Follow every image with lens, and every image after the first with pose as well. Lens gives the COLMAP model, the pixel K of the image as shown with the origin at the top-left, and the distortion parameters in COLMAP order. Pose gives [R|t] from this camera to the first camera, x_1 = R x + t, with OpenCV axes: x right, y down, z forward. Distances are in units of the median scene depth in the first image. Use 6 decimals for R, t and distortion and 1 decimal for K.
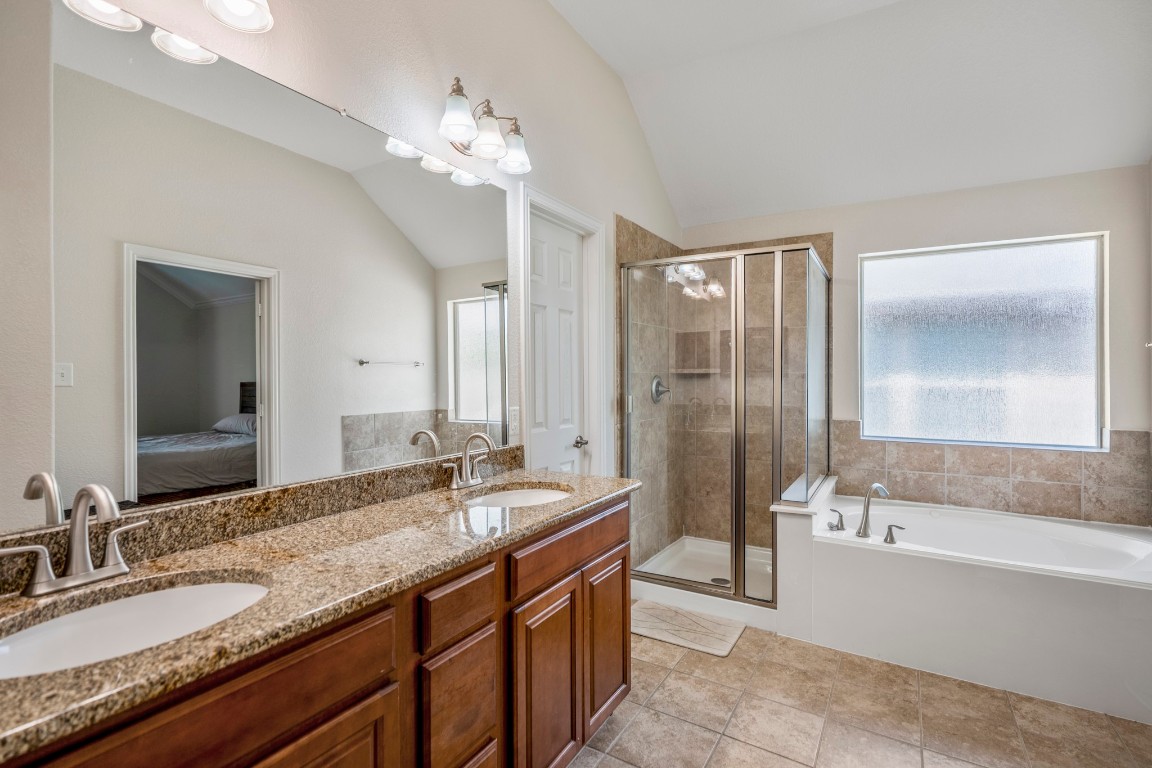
lens RADIAL K [[542.3, 0, 579.8], [0, 542.3, 377.2], [0, 0, 1]] dist [-0.001702, 0.000211]
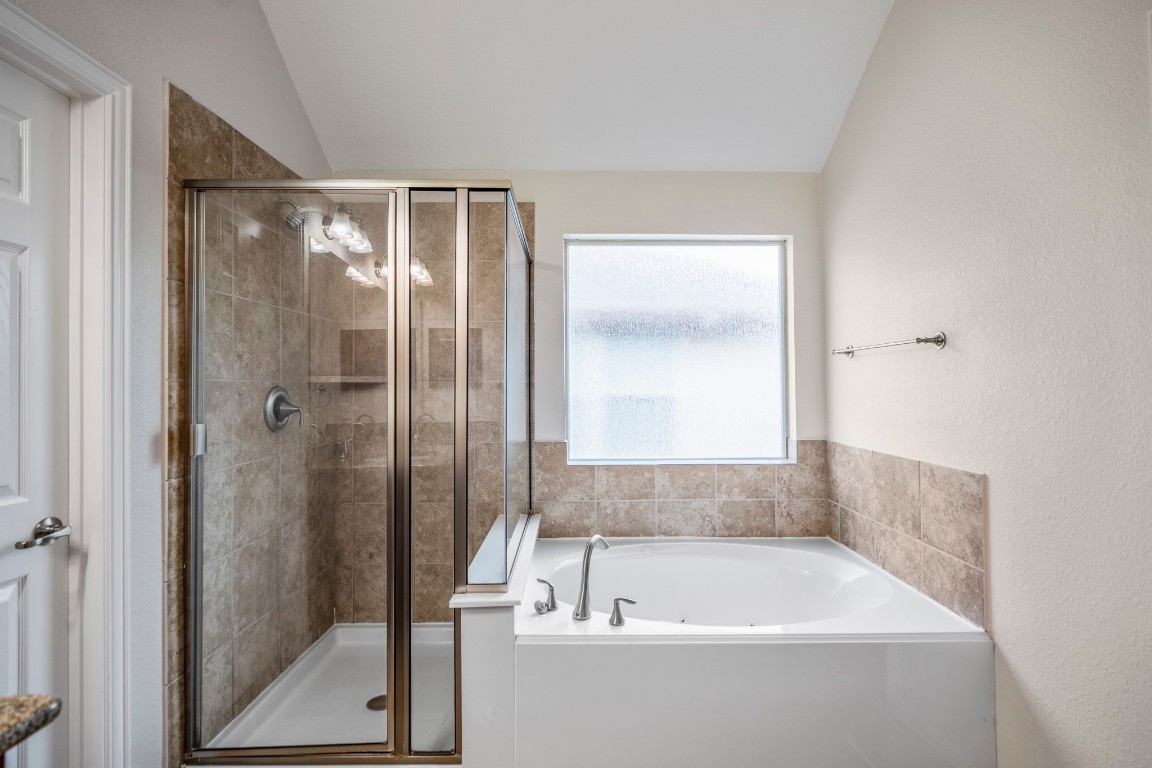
lens RADIAL K [[542.3, 0, 579.8], [0, 542.3, 377.2], [0, 0, 1]] dist [-0.001702, 0.000211]
pose [[0.857875, 0.003043, 0.513850, 0.133635], [0.006298, 0.999845, -0.016436, -0.001300], [-0.513820, 0.017336, 0.857723, 0.327671]]
